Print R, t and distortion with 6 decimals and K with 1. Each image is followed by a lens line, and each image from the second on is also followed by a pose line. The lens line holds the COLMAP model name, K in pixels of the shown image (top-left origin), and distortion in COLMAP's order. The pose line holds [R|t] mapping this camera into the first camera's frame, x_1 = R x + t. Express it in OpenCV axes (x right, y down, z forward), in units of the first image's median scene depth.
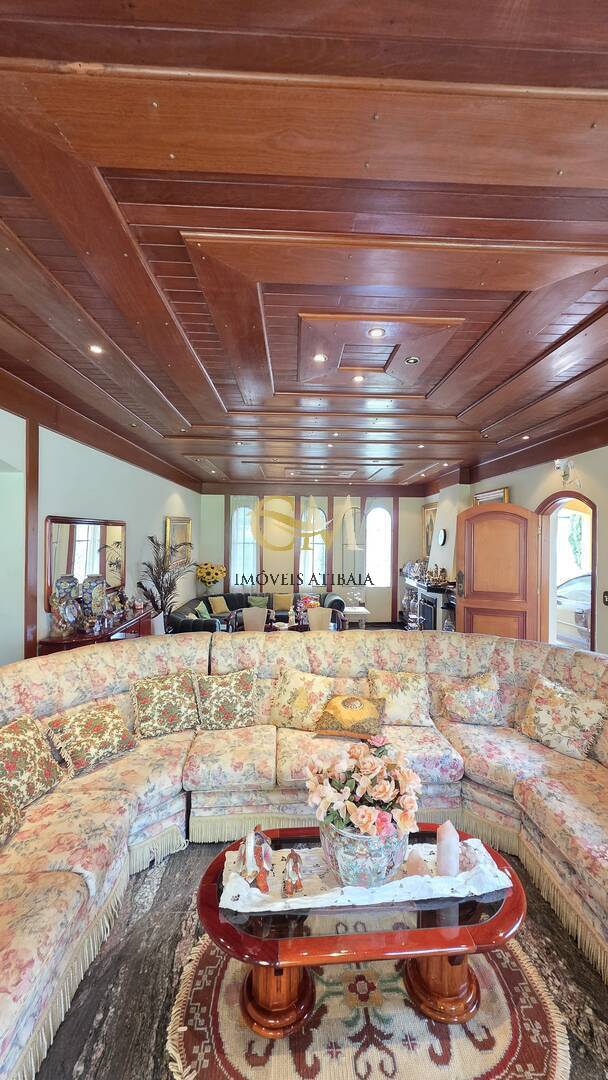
lens RADIAL K [[429.9, 0, 307.5], [0, 429.9, 538.1], [0, 0, 1]] dist [0.007878, 0.000047]
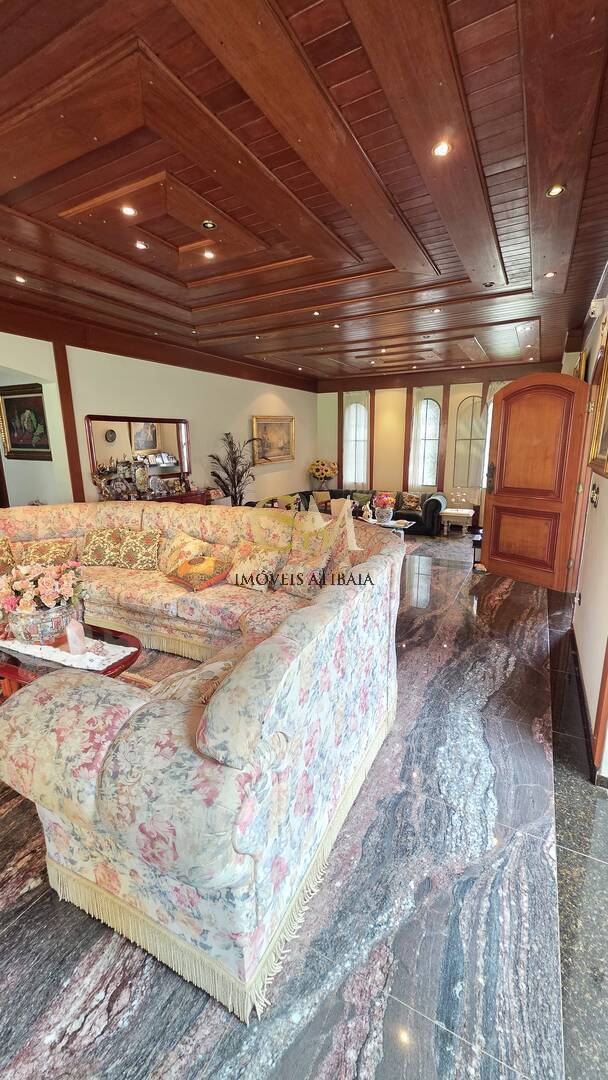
lens RADIAL K [[429.9, 0, 308.0], [0, 429.9, 537.1], [0, 0, 1]] dist [0.007878, 0.000047]
pose [[0.866312, 0.088834, -0.491541, 1.018425], [0.017536, 0.978043, 0.207663, 0.080155], [0.499195, -0.188521, 0.845733, 0.163719]]
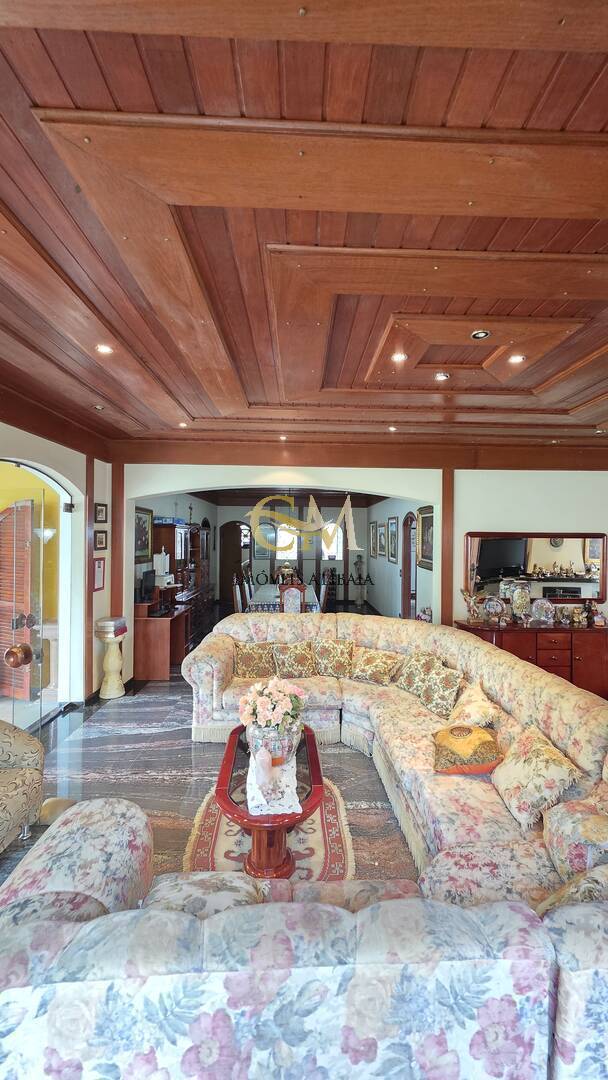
lens RADIAL K [[429.9, 0, 309.0], [0, 429.9, 537.6], [0, 0, 1]] dist [0.007878, 0.000047]
pose [[-0.010795, -0.010339, -0.999888, 1.101246], [-0.017395, 0.999797, -0.010150, -0.016875], [0.999790, 0.017283, -0.010972, 0.722980]]
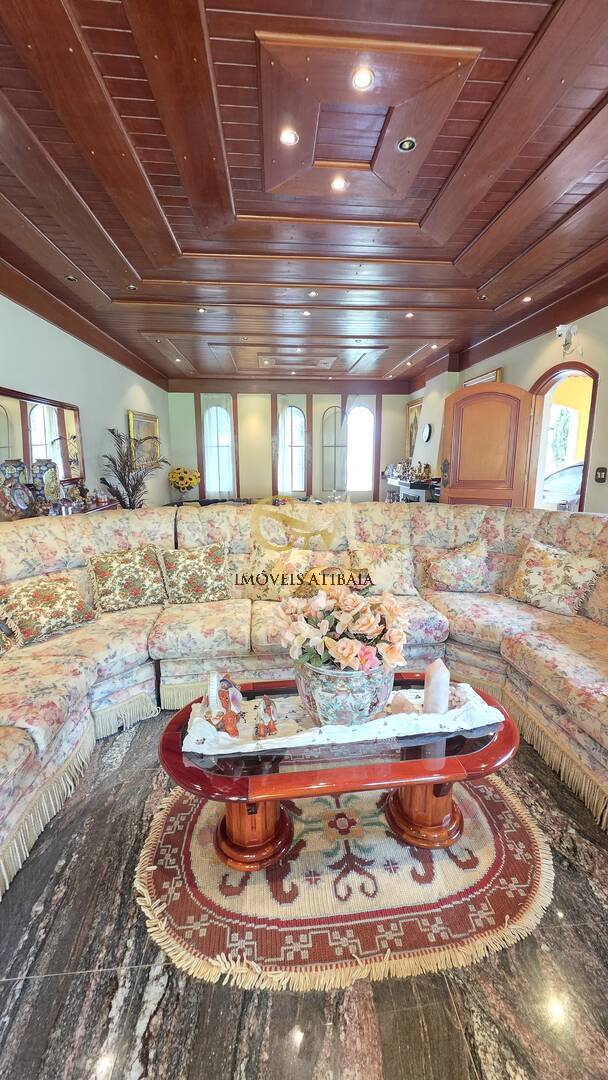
lens RADIAL K [[429.9, 0, 307.2], [0, 429.9, 537.7], [0, 0, 1]] dist [0.007878, 0.000047]
pose [[0.998905, -0.021780, 0.041399, 0.014277], [0.013962, 0.983473, 0.180514, 0.152466], [-0.044646, -0.179739, 0.982701, 0.113210]]
